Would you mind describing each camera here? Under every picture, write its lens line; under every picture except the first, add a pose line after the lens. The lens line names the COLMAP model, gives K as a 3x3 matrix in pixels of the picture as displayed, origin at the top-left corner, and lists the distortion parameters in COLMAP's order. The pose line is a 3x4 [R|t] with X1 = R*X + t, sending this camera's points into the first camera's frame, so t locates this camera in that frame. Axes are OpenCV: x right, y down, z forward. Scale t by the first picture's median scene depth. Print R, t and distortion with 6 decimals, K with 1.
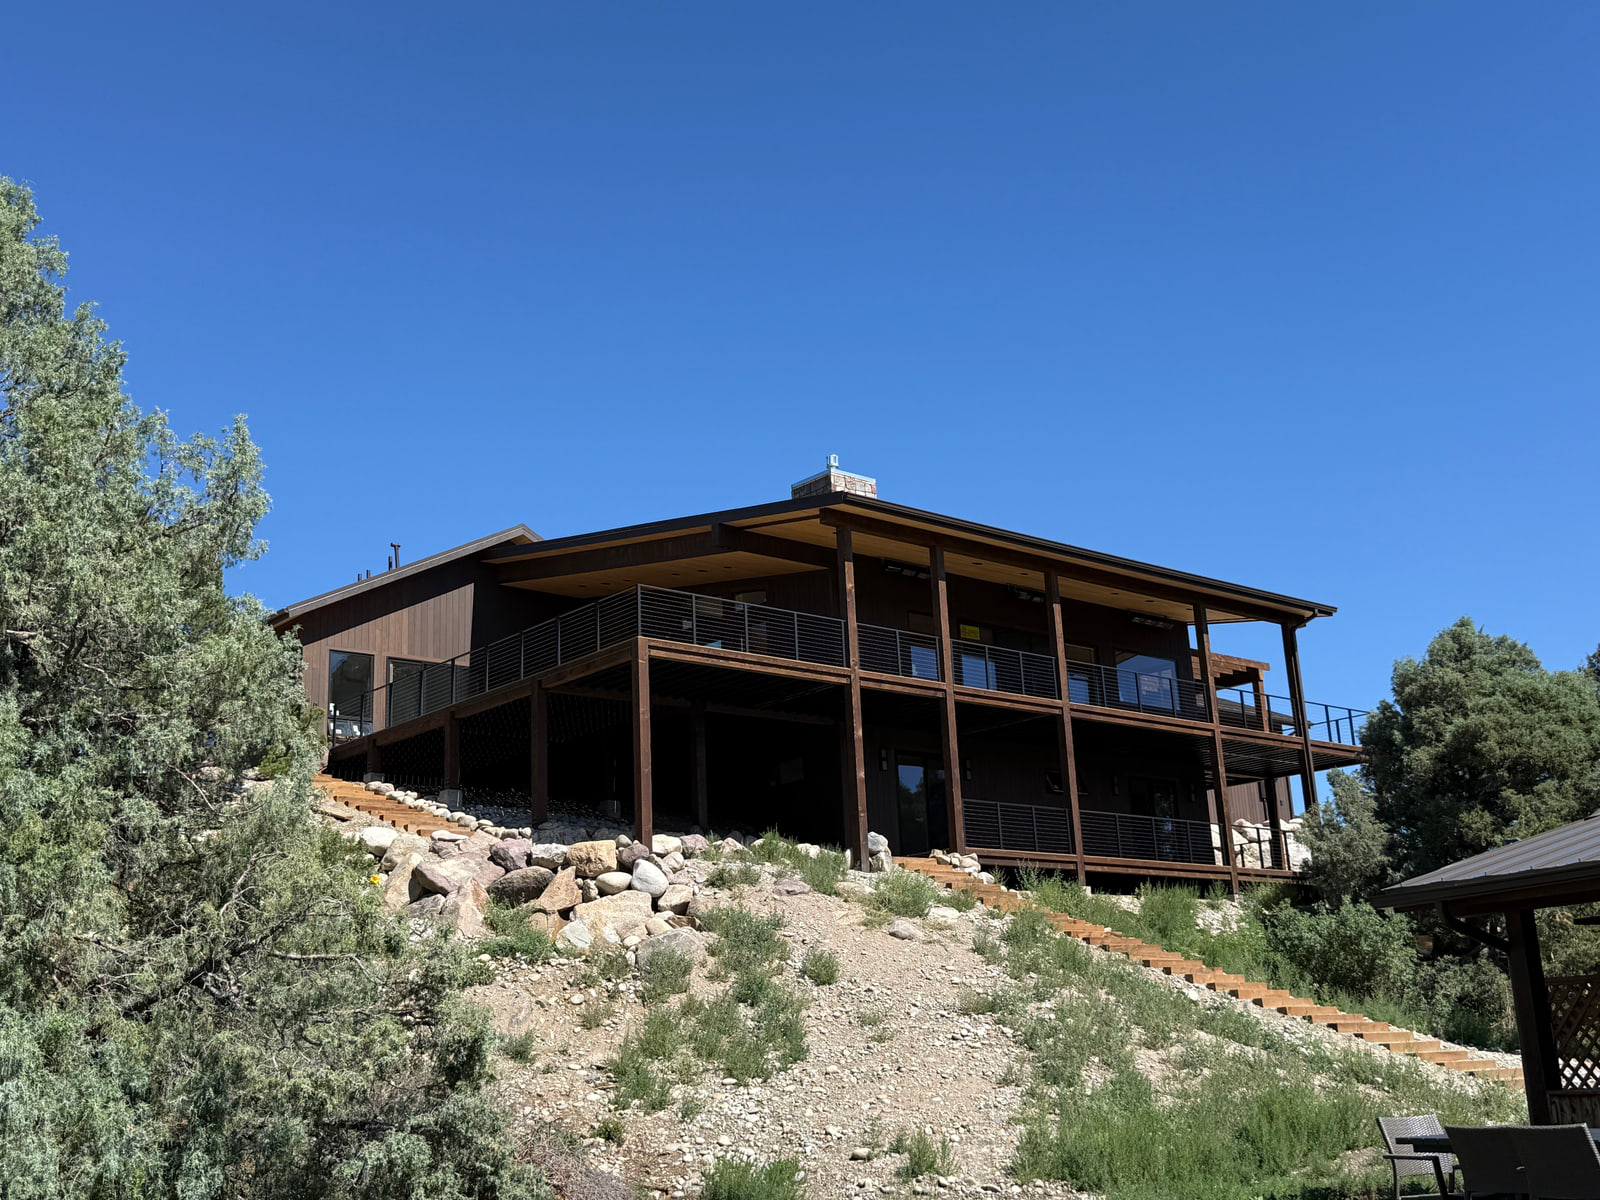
lens RADIAL K [[1717.0, 0, 794.0], [0, 1717.0, 610.5], [0, 0, 1]] dist [0.211710, -0.456823]
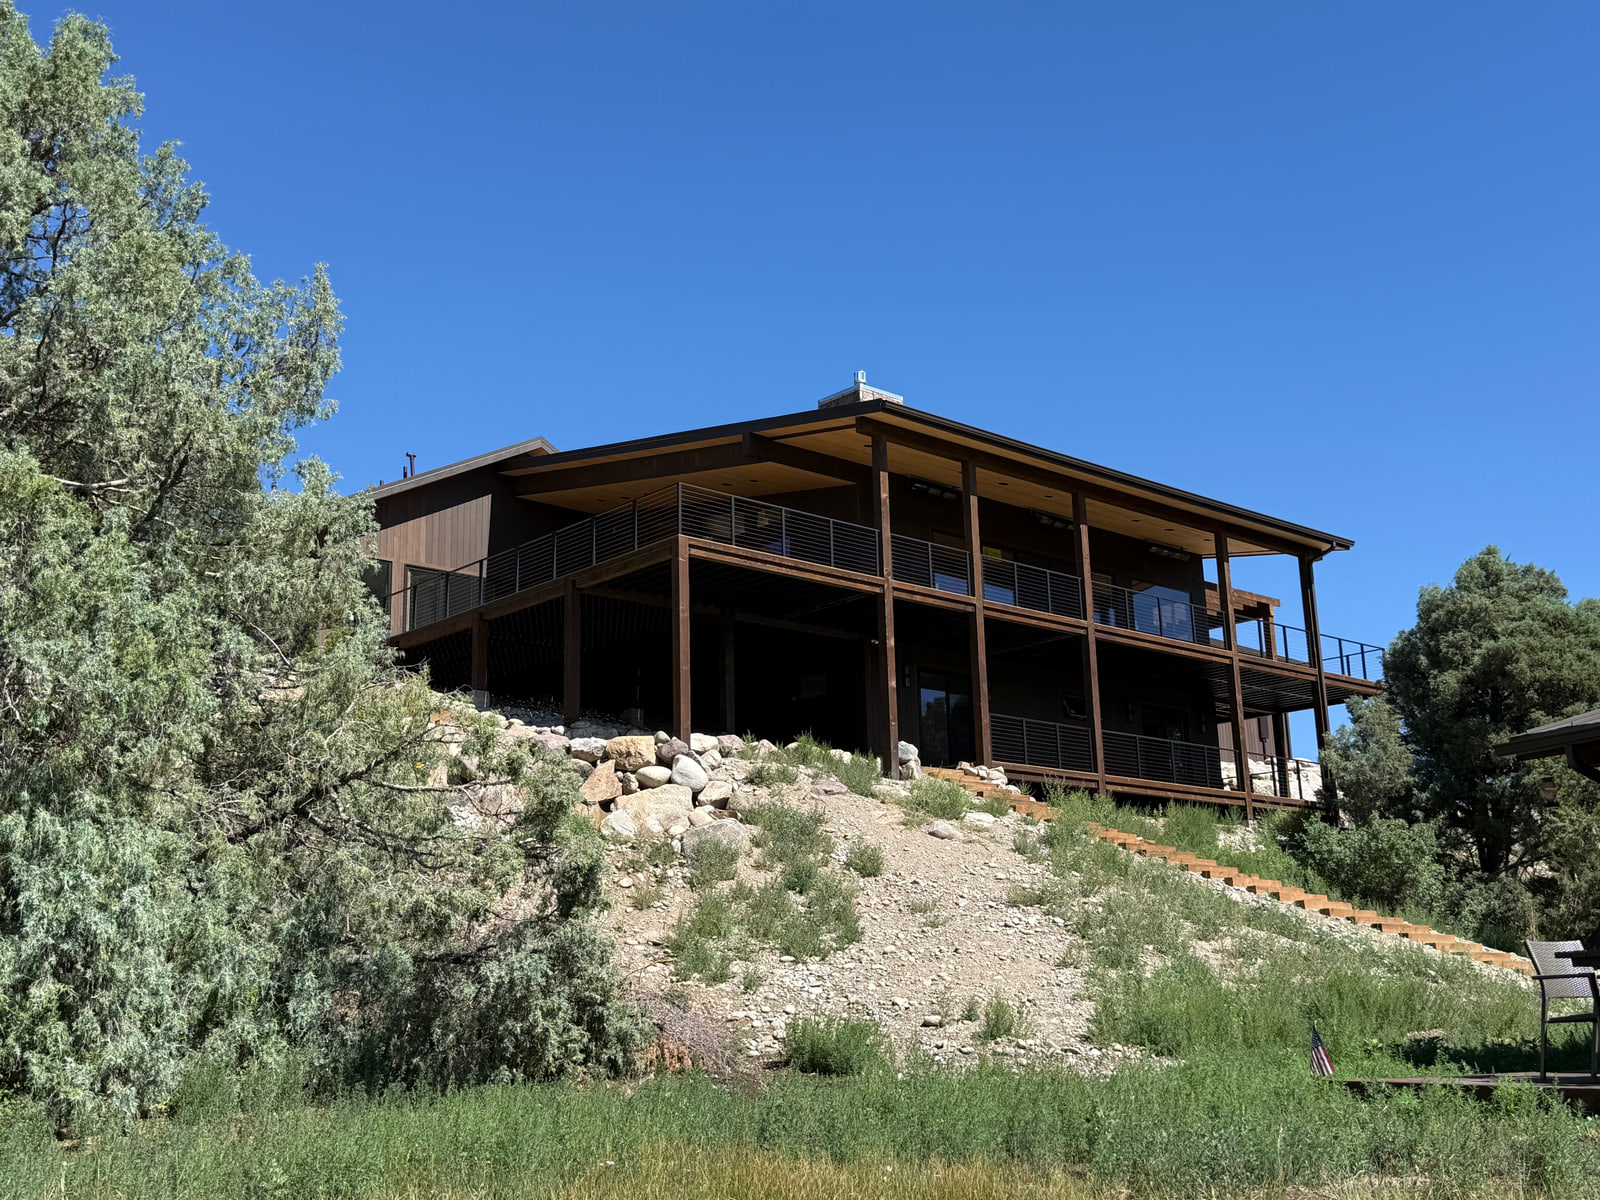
lens RADIAL K [[1717.0, 0, 794.0], [0, 1717.0, 610.5], [0, 0, 1]] dist [0.211710, -0.456823]
pose [[0.999507, 0.024586, 0.019552, -0.042230], [-0.025019, 0.999441, 0.022187, 0.034964], [-0.018995, -0.022665, 0.999563, 0.005378]]
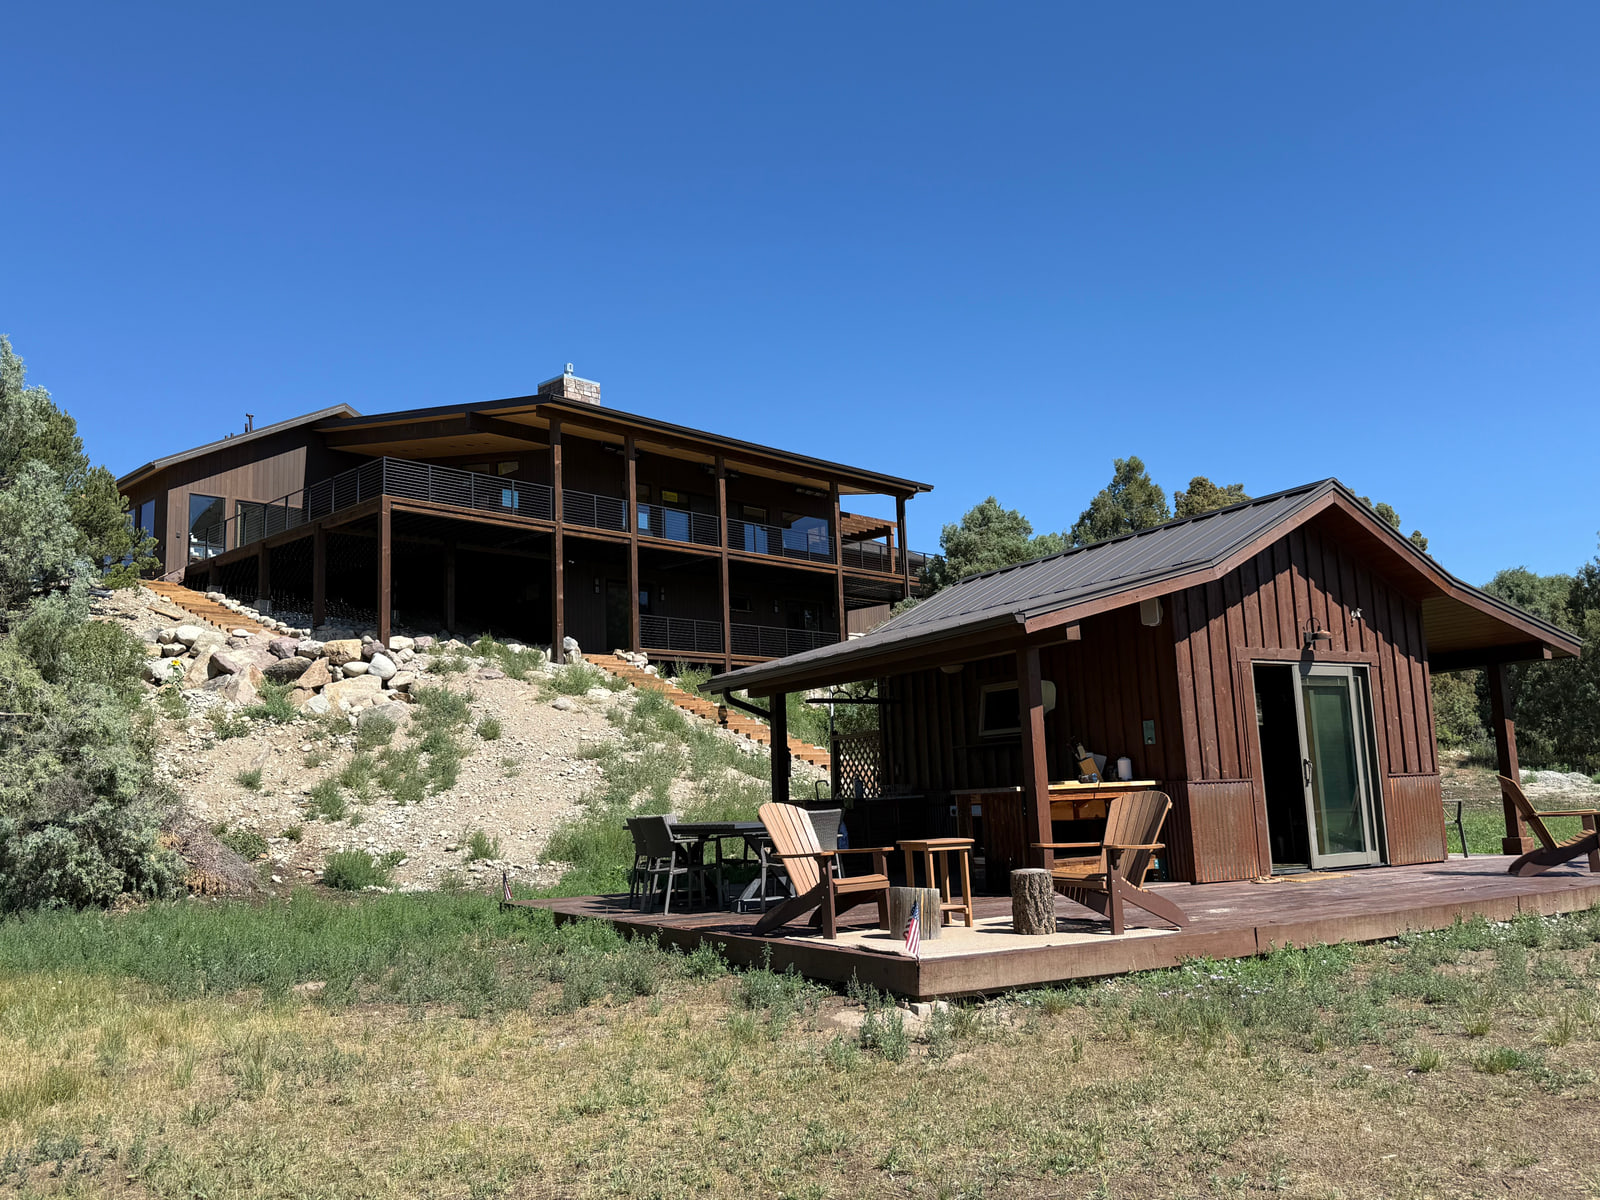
lens RADIAL K [[1286.9, 0, 800.0], [0, 1286.9, 600.0], [0, 0, 1]] dist [0.159097, -0.339440]
pose [[0.994684, 0.022196, 0.100558, 0.140069], [-0.032389, 0.994370, 0.100894, -0.017568], [-0.097752, -0.103615, 0.989802, -0.084244]]
